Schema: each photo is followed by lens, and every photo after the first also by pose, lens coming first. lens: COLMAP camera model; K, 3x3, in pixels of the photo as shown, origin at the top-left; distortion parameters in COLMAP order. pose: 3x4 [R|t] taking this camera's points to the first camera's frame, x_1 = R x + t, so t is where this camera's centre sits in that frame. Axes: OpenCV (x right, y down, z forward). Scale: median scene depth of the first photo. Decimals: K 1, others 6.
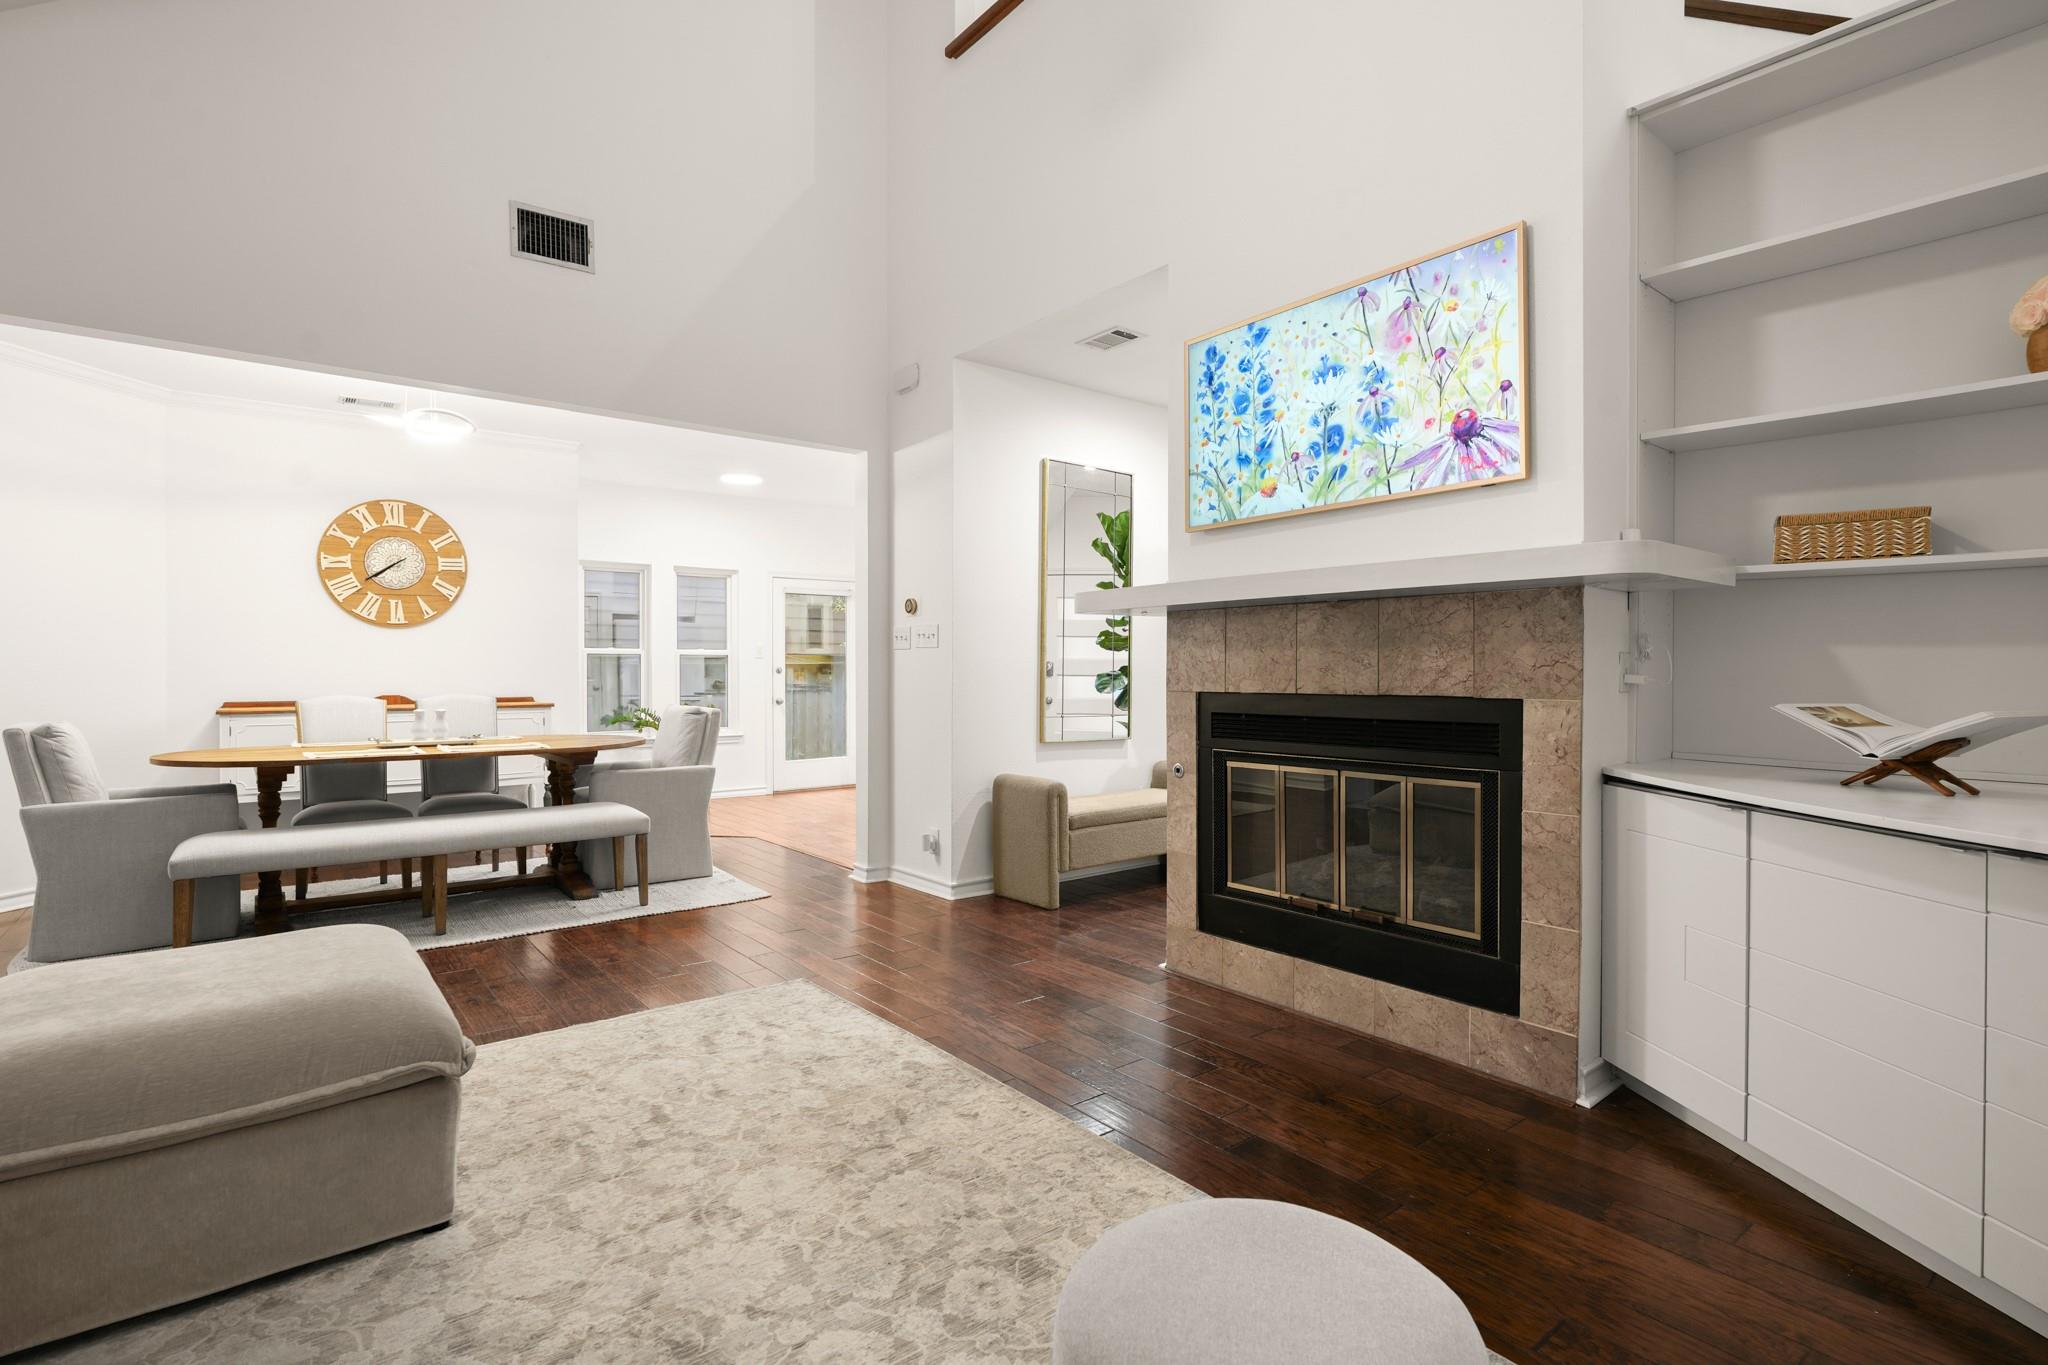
lens RADIAL K [[981.1, 0, 1012.7], [0, 981.1, 672.5], [0, 0, 1]] dist [-0.002479, -0.000016]
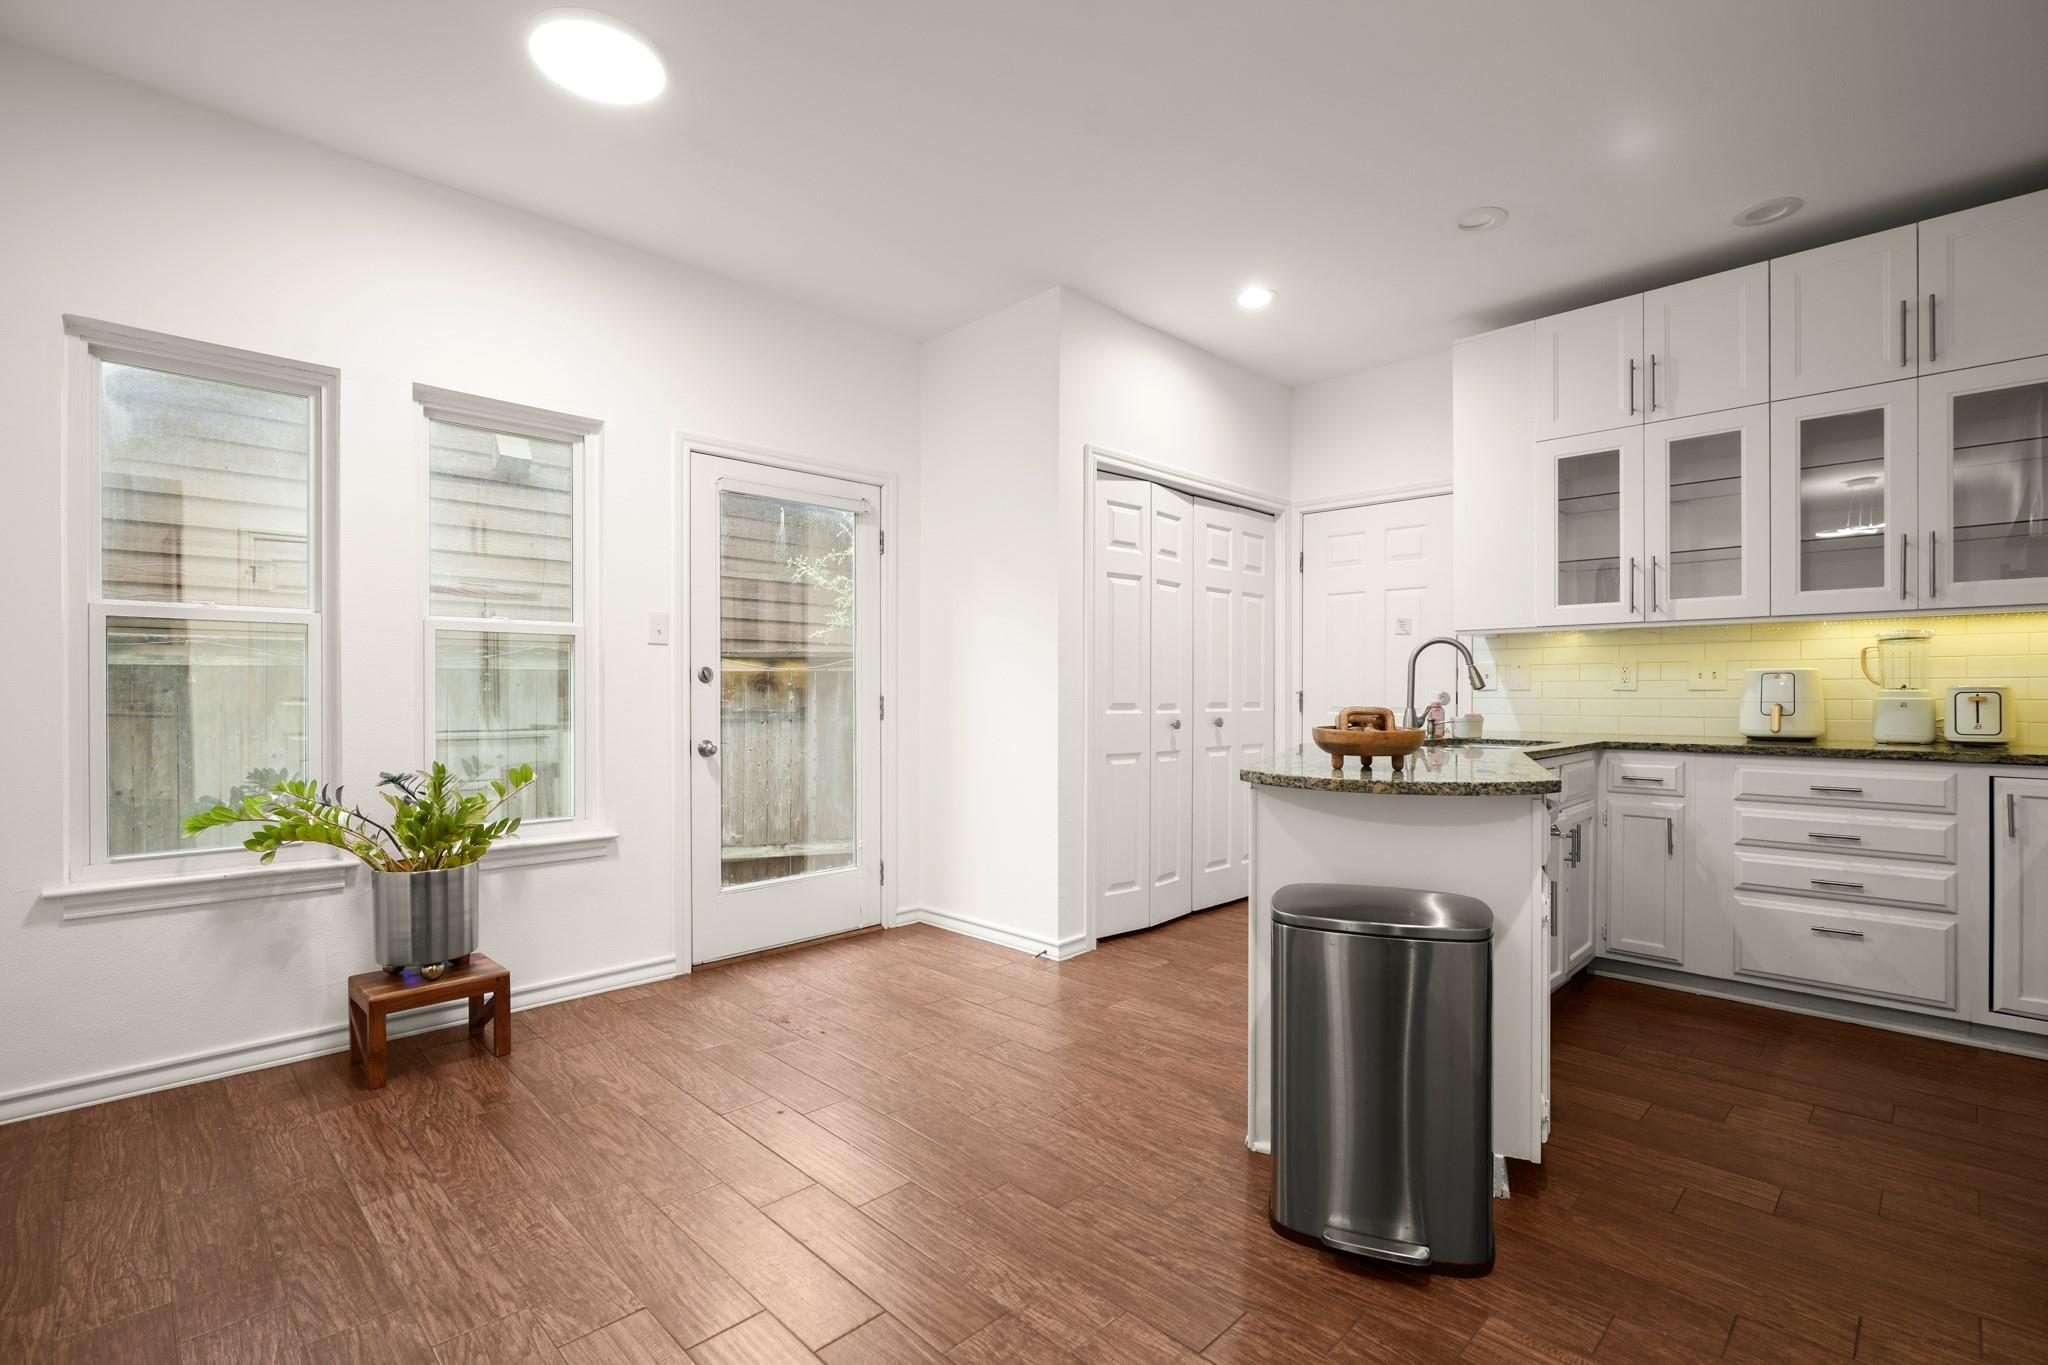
lens RADIAL K [[949.1, 0, 1030.5], [0, 949.1, 692.3], [0, 0, 1]] dist [0.001417, 0.000255]
pose [[0.992232, -0.001430, 0.124395, -0.393553], [0.001823, 0.999994, -0.003043, 0.017583], [-0.124390, 0.003246, 0.992228, 1.511280]]
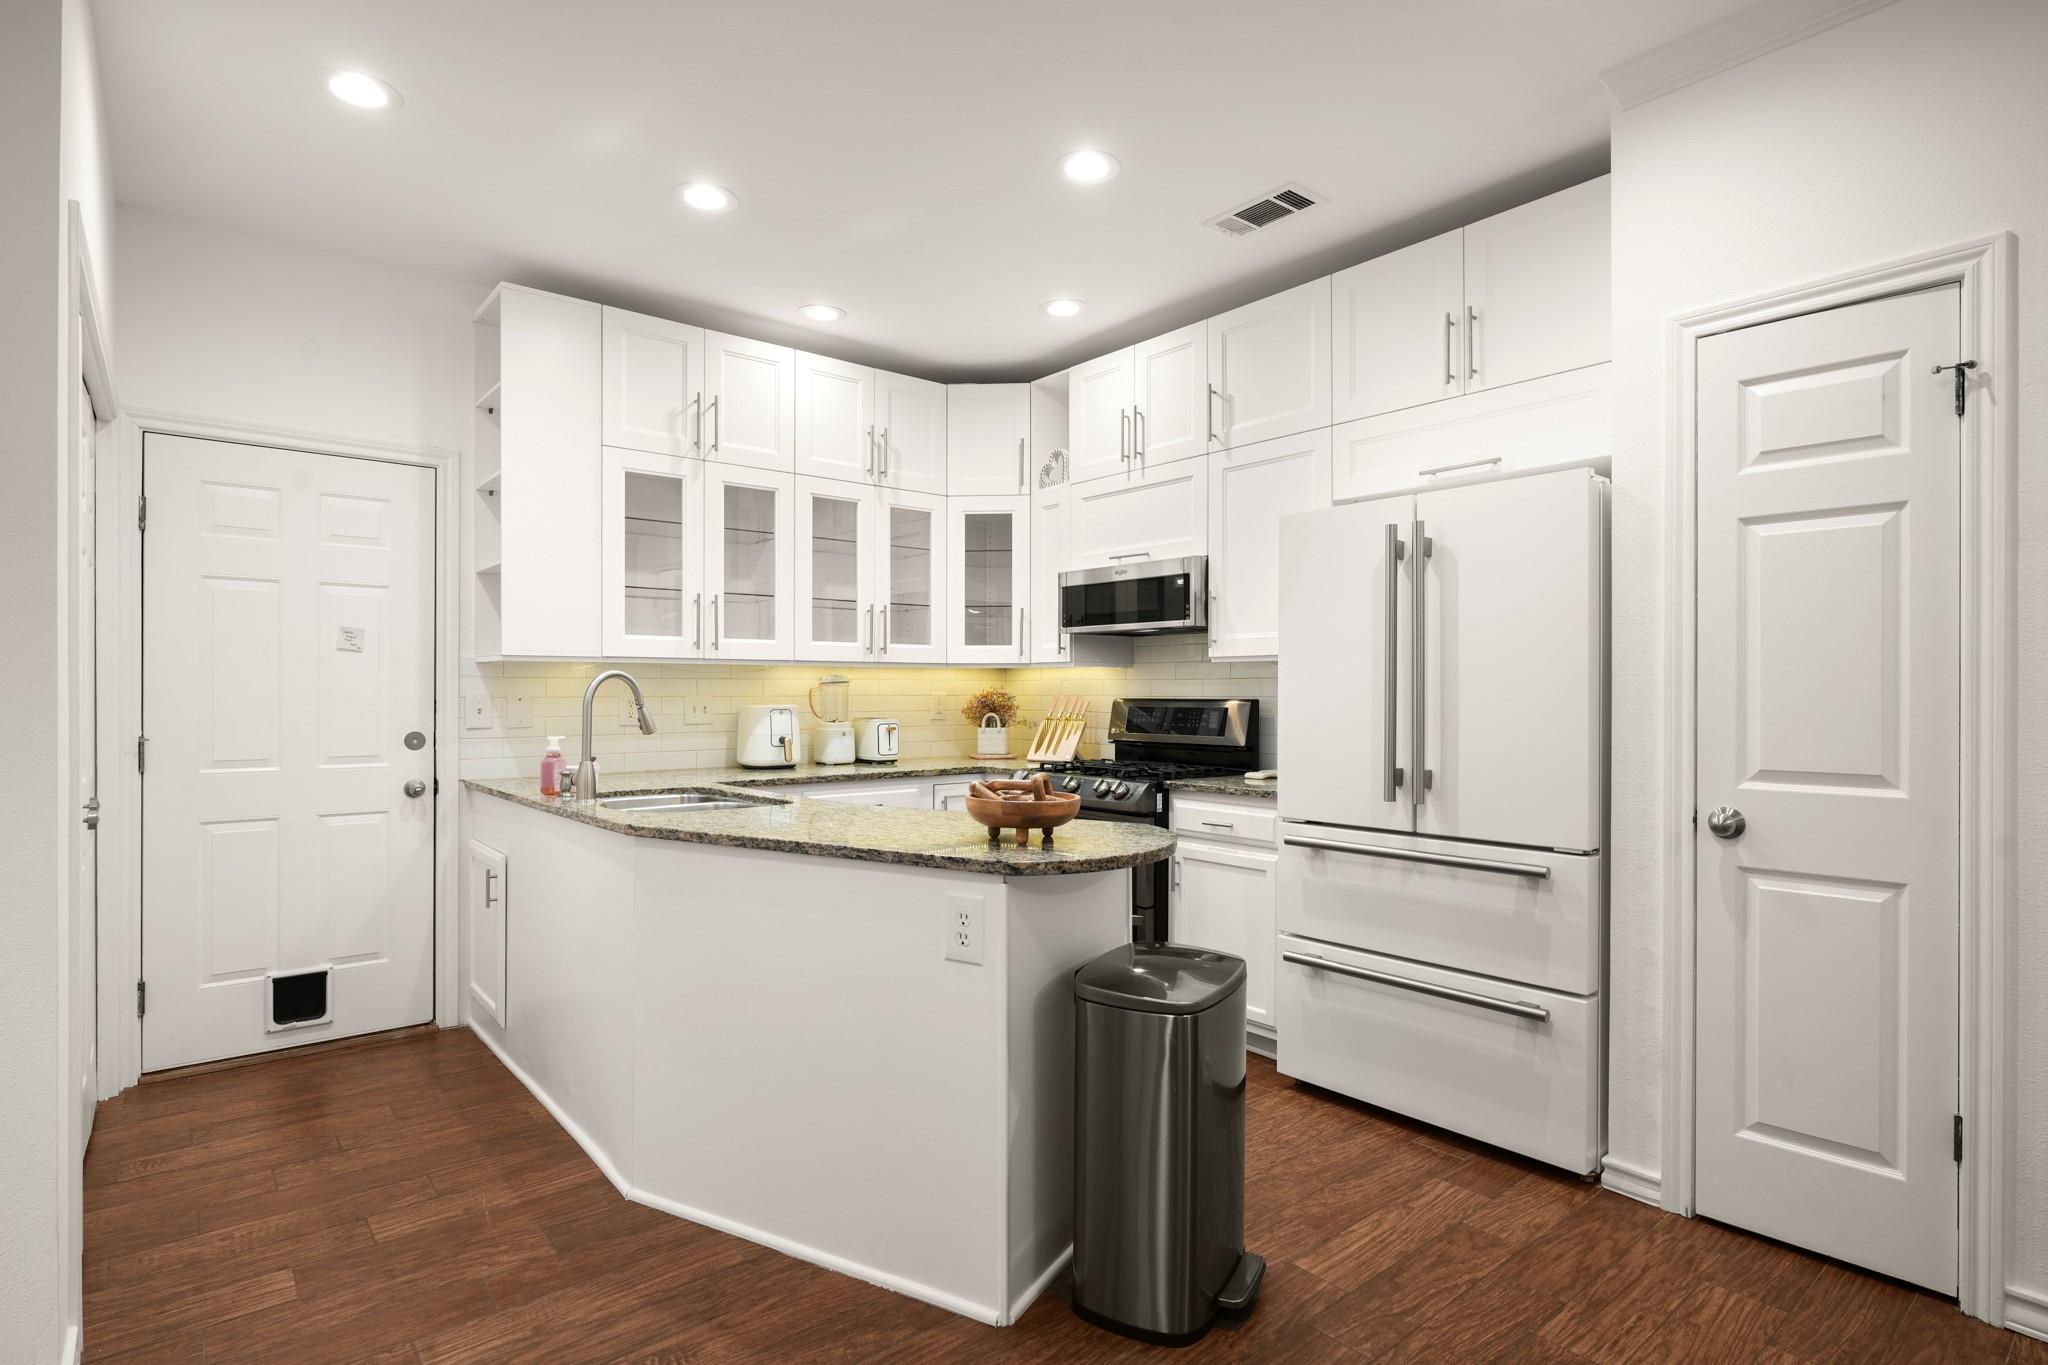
lens RADIAL K [[1040.2, 0, 1024.2], [0, 1040.2, 686.7], [0, 0, 1]] dist [-0.002007, -0.000232]
pose [[-0.034220, 0.005168, 0.999401, -0.739229], [0.004819, 0.999976, -0.005006, -0.023130], [-0.999403, 0.004645, -0.034244, 2.139830]]
